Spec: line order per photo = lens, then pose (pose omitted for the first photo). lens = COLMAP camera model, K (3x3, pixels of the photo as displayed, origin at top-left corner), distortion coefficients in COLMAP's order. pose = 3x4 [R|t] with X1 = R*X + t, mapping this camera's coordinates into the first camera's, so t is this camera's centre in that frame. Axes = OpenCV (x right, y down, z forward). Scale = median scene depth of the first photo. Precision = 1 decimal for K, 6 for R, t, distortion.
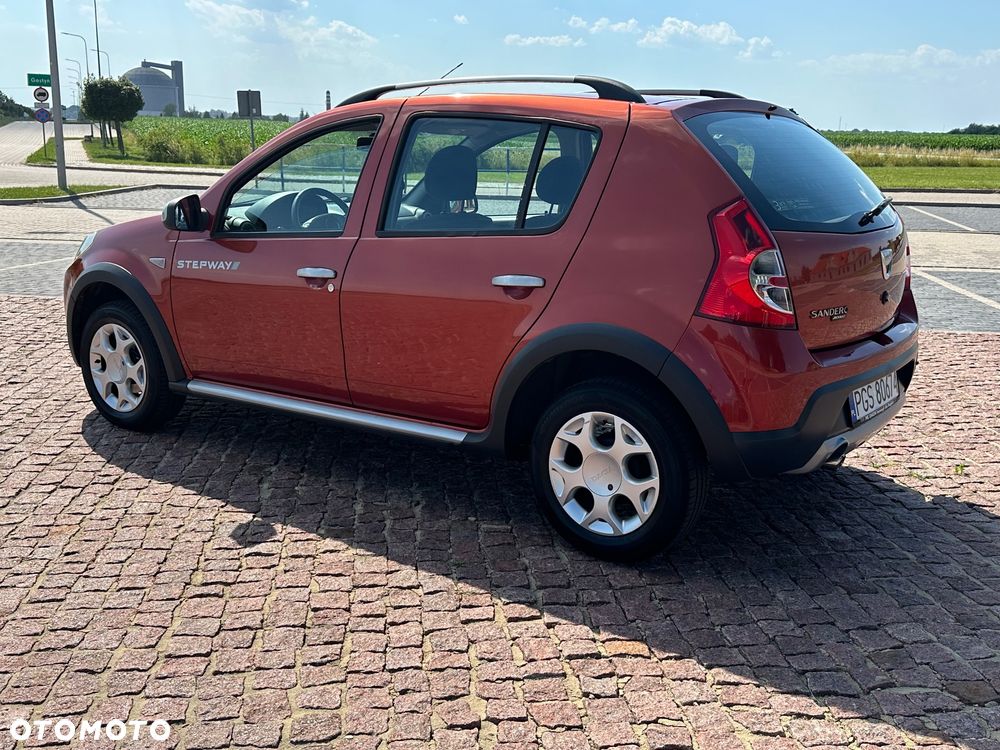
lens RADIAL K [[1070.1, 0, 496.3], [0, 1070.1, 374.0], [0, 0, 1]] dist [0.050568, 0.000000]
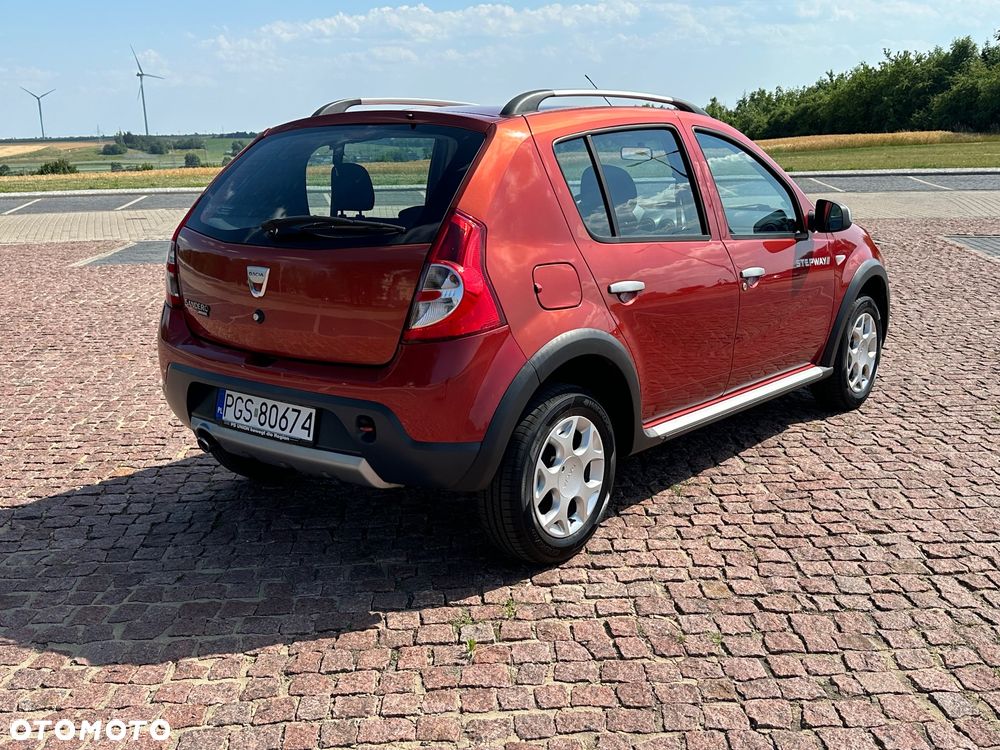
lens RADIAL K [[1070.1, 0, 508.1], [0, 1070.1, 378.3], [0, 0, 1]] dist [0.050568, 0.000000]
pose [[-0.044210, 0.207381, -0.977261, 1.320944], [-0.204169, 0.955695, 0.212041, -0.271254], [0.977937, 0.208901, 0.000089, 1.245866]]
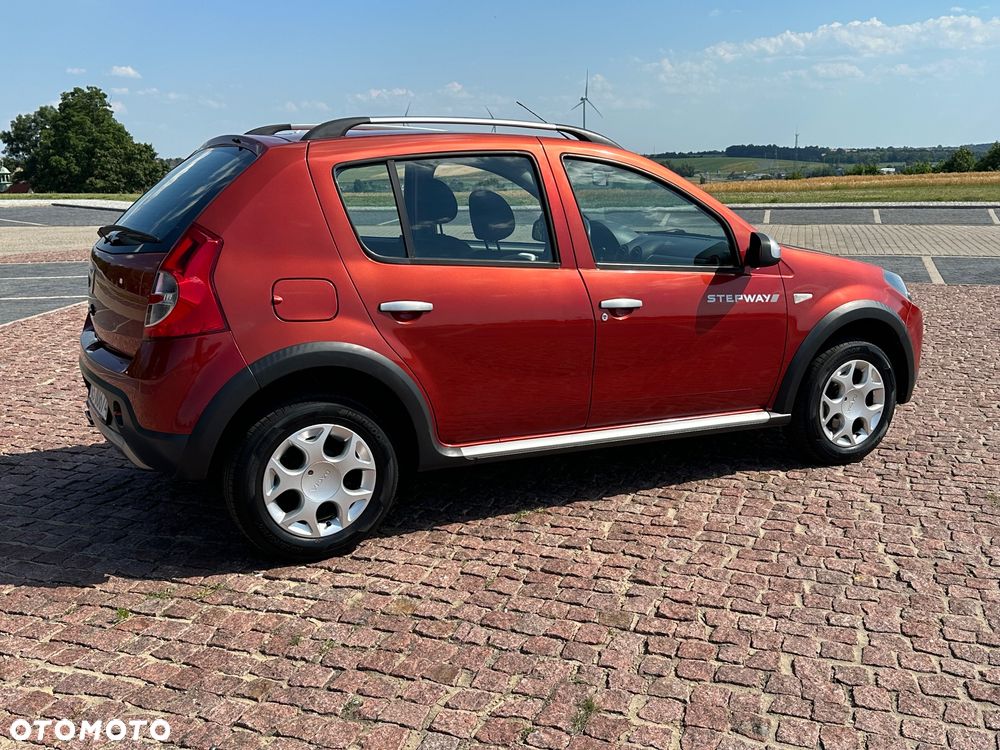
lens RADIAL K [[1070.1, 0, 504.3], [0, 1070.1, 372.0], [0, 0, 1]] dist [0.050568, 0.000000]
pose [[-0.432351, 0.163622, -0.886736, 1.203963], [-0.198063, 0.942149, 0.270418, -0.407569], [0.879684, 0.292545, -0.374931, 1.847182]]
